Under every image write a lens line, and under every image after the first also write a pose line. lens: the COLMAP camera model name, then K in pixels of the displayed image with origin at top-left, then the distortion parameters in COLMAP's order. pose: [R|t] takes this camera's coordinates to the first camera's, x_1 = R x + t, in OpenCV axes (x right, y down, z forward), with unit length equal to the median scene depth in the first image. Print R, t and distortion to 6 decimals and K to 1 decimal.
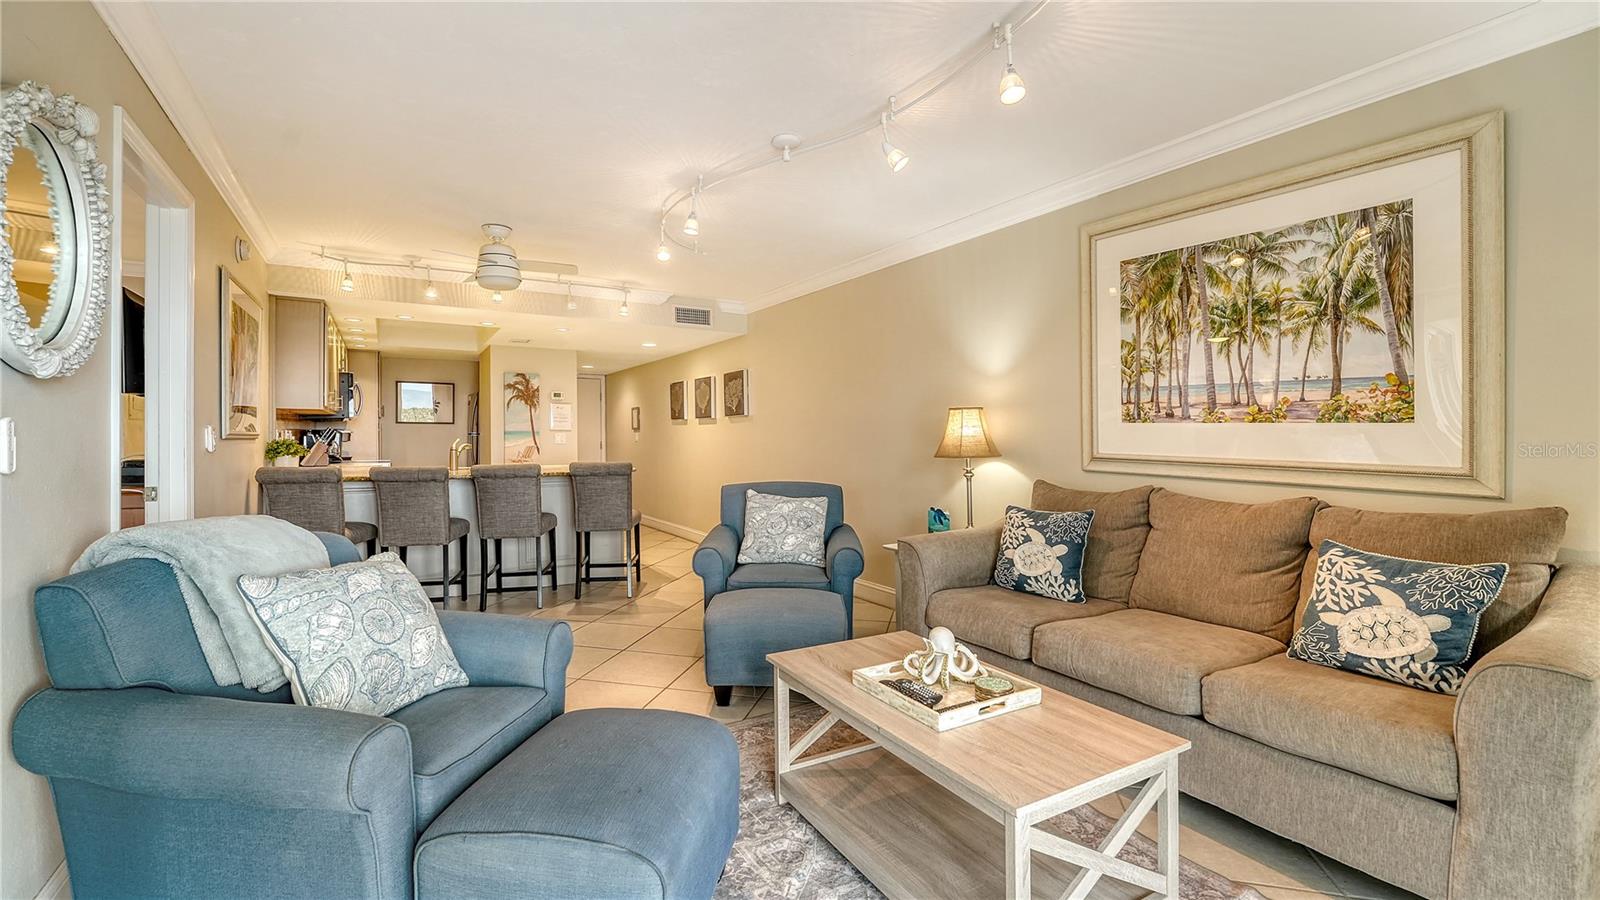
lens RADIAL K [[659.7, 0, 781.6], [0, 659.7, 443.8], [0, 0, 1]] dist [-0.004798, 0.000651]
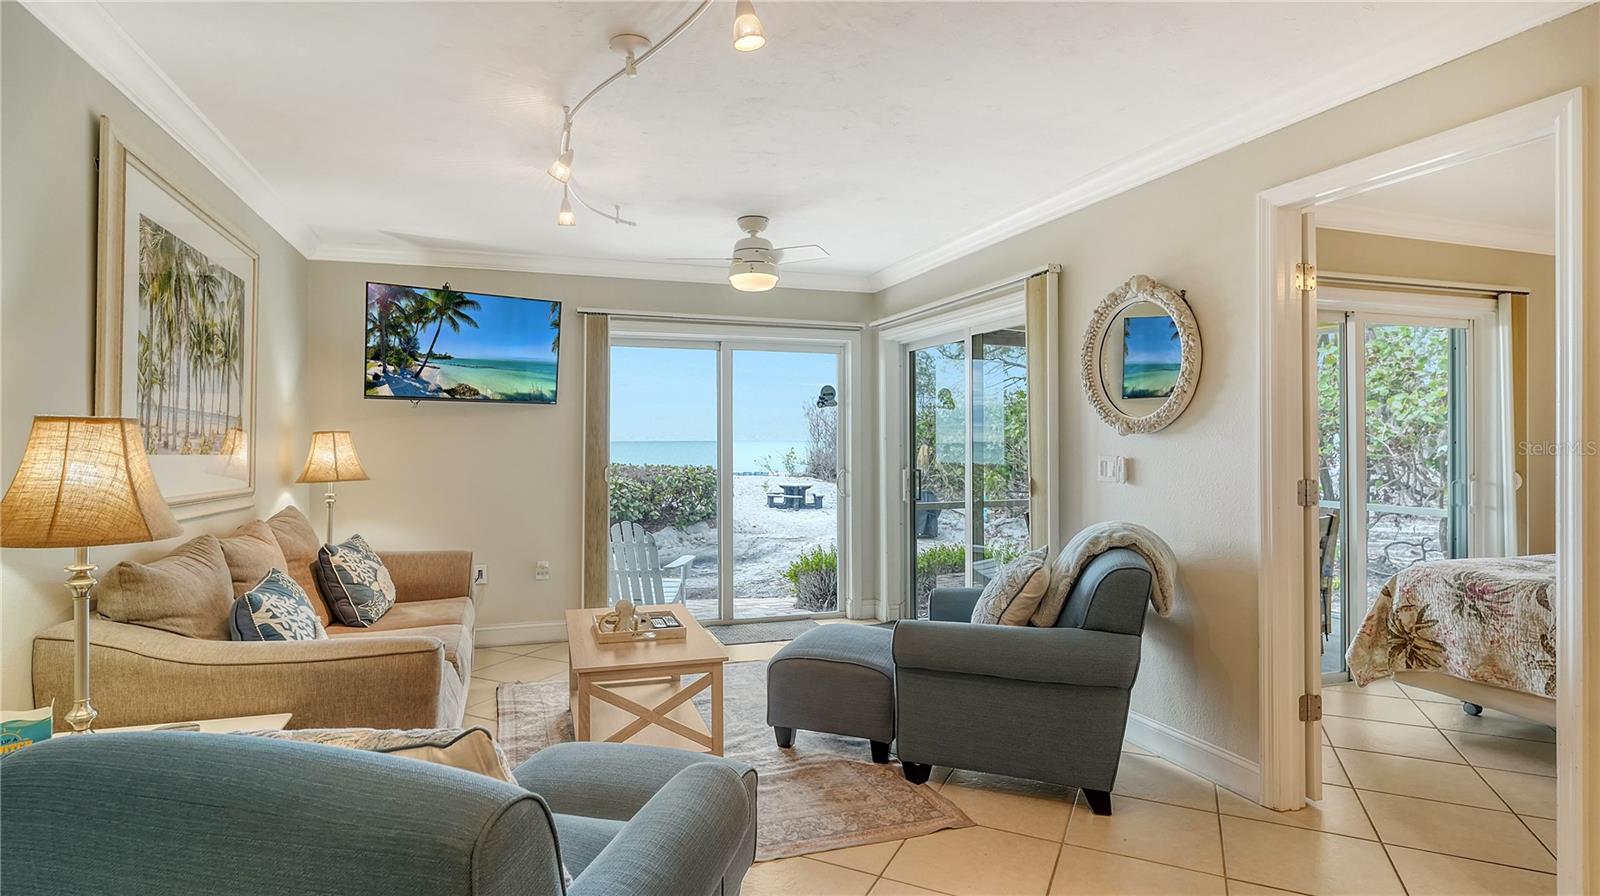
lens RADIAL K [[807.2, 0, 766.7], [0, 807.2, 428.7], [0, 0, 1]] dist [0.001286, 0.000725]
pose [[-0.971935, 0.004126, 0.235213, -0.319445], [0.003315, 0.999987, -0.003845, -0.057586], [-0.235226, -0.002957, -0.971936, 1.791337]]
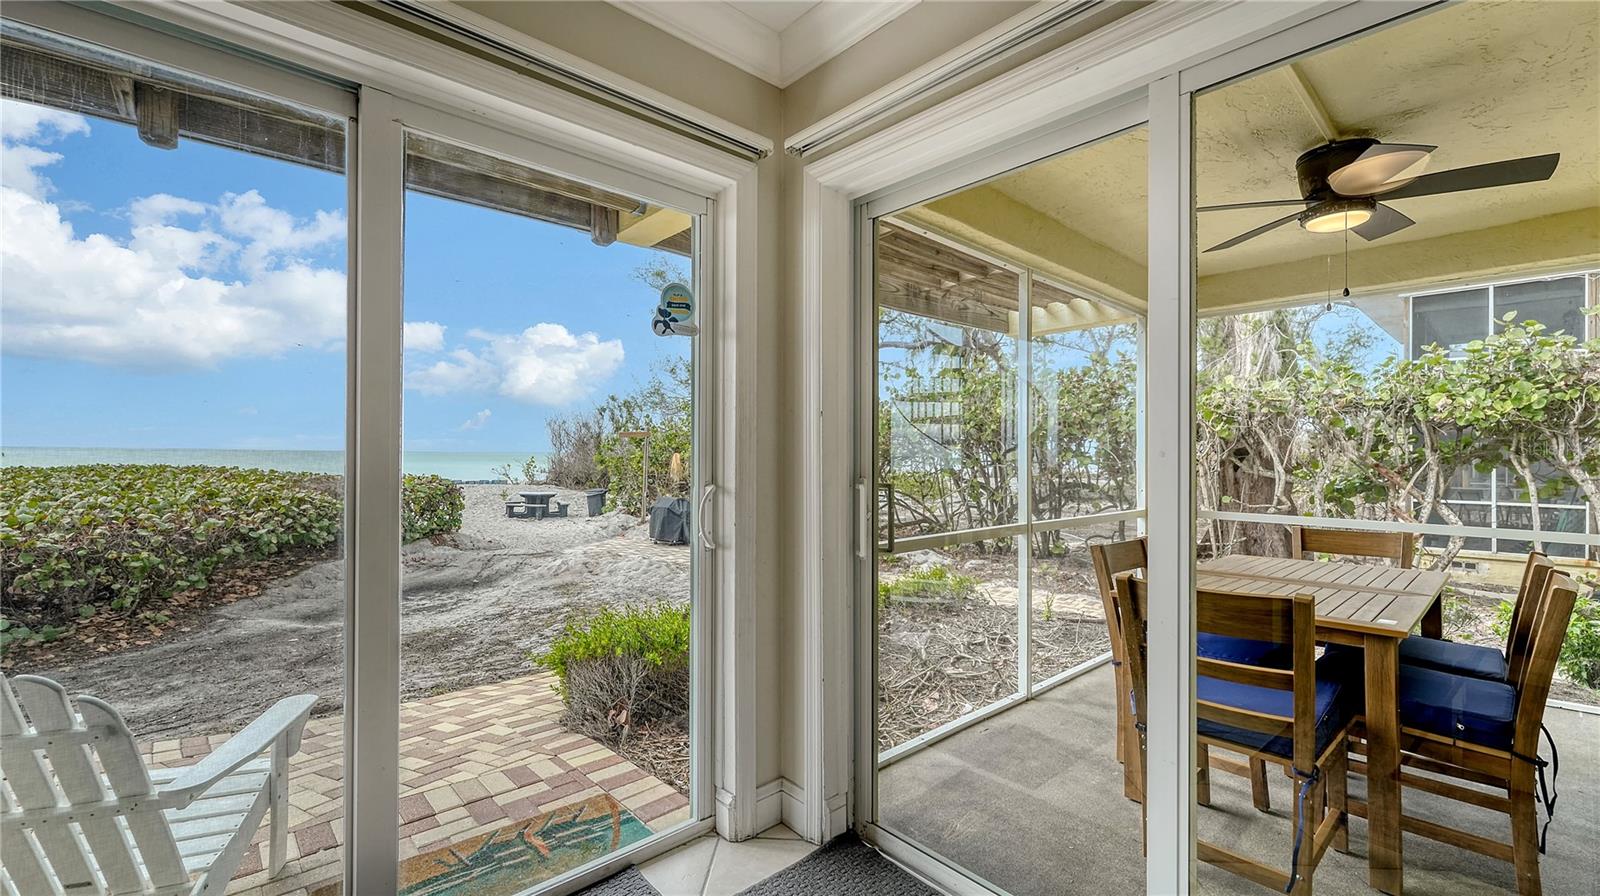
lens RADIAL K [[659.7, 0, 802.5], [0, 659.7, 454.7], [0, 0, 1]] dist [-0.004798, 0.000651]
pose [[-0.982532, -0.007087, -0.185957, 0.013267], [-0.009748, 0.999863, 0.013403, -0.003357], [0.185836, 0.014981, -0.982466, 0.459118]]
